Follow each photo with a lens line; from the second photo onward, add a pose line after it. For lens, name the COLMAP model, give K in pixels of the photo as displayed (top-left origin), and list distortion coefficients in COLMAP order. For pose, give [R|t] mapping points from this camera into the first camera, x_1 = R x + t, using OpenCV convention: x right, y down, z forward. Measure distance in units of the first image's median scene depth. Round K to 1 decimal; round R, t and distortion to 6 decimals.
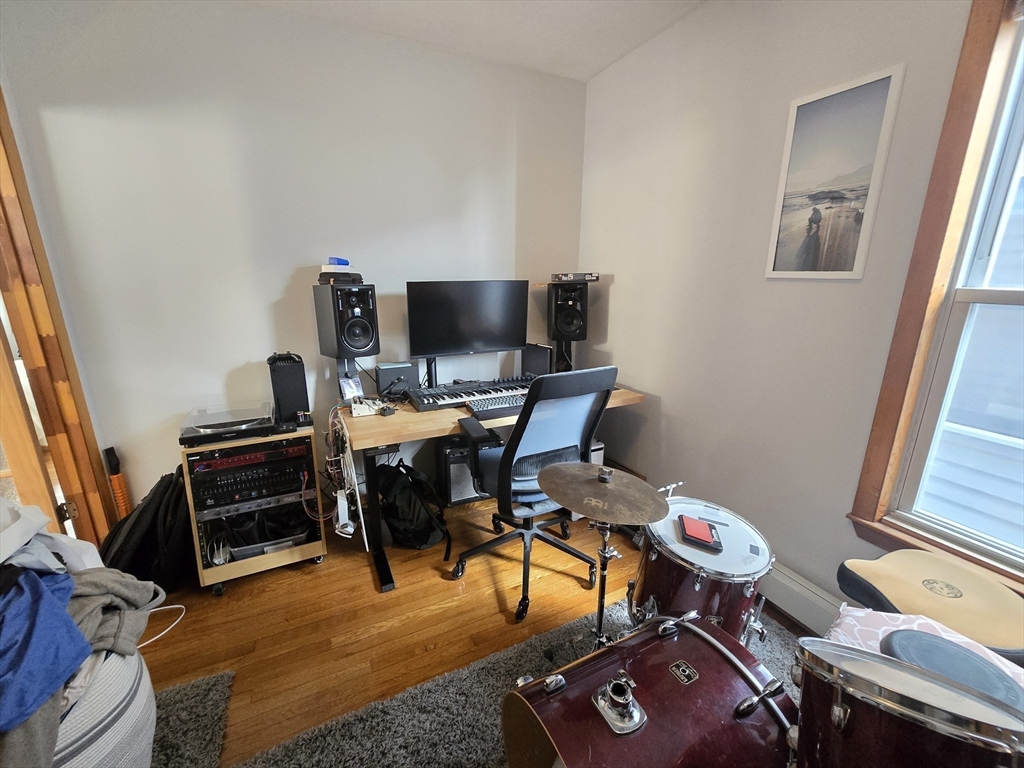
lens RADIAL K [[417.2, 0, 508.8], [0, 417.2, 382.0], [0, 0, 1]] dist [-0.006852, 0.001793]
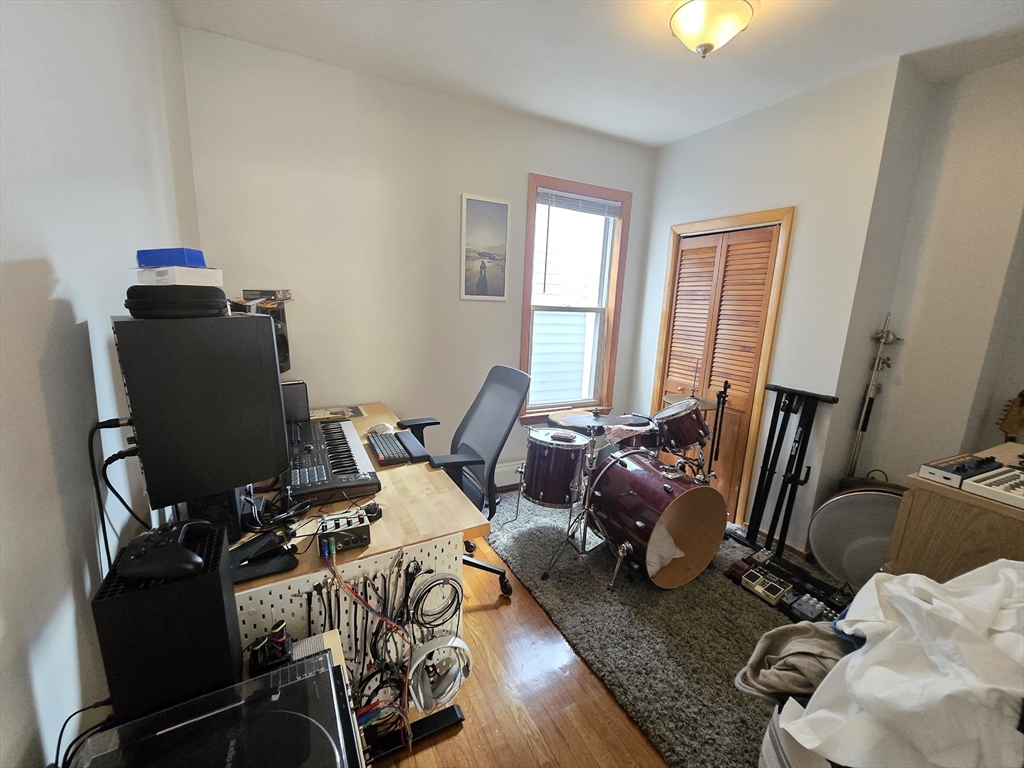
lens RADIAL K [[417.2, 0, 517.4], [0, 417.2, 386.4], [0, 0, 1]] dist [-0.006852, 0.001793]
pose [[-0.029338, -0.209718, 0.977322, -1.142275], [0.212918, 0.953992, 0.211103, -0.253372], [-0.976630, 0.214283, 0.016665, 0.951647]]
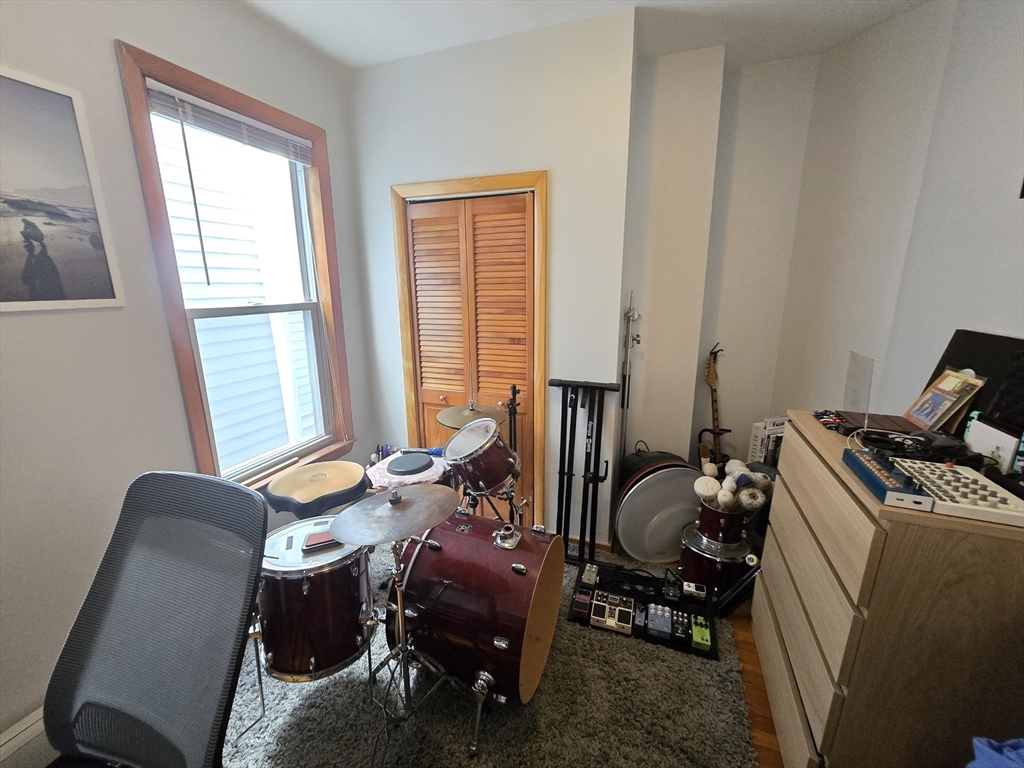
lens RADIAL K [[417.2, 0, 508.2], [0, 417.2, 387.4], [0, 0, 1]] dist [-0.006852, 0.001793]
pose [[-0.687090, -0.174957, 0.705194, -0.481921], [0.186719, 0.895460, 0.404088, -0.287846], [-0.702171, 0.409318, -0.582593, 0.960090]]
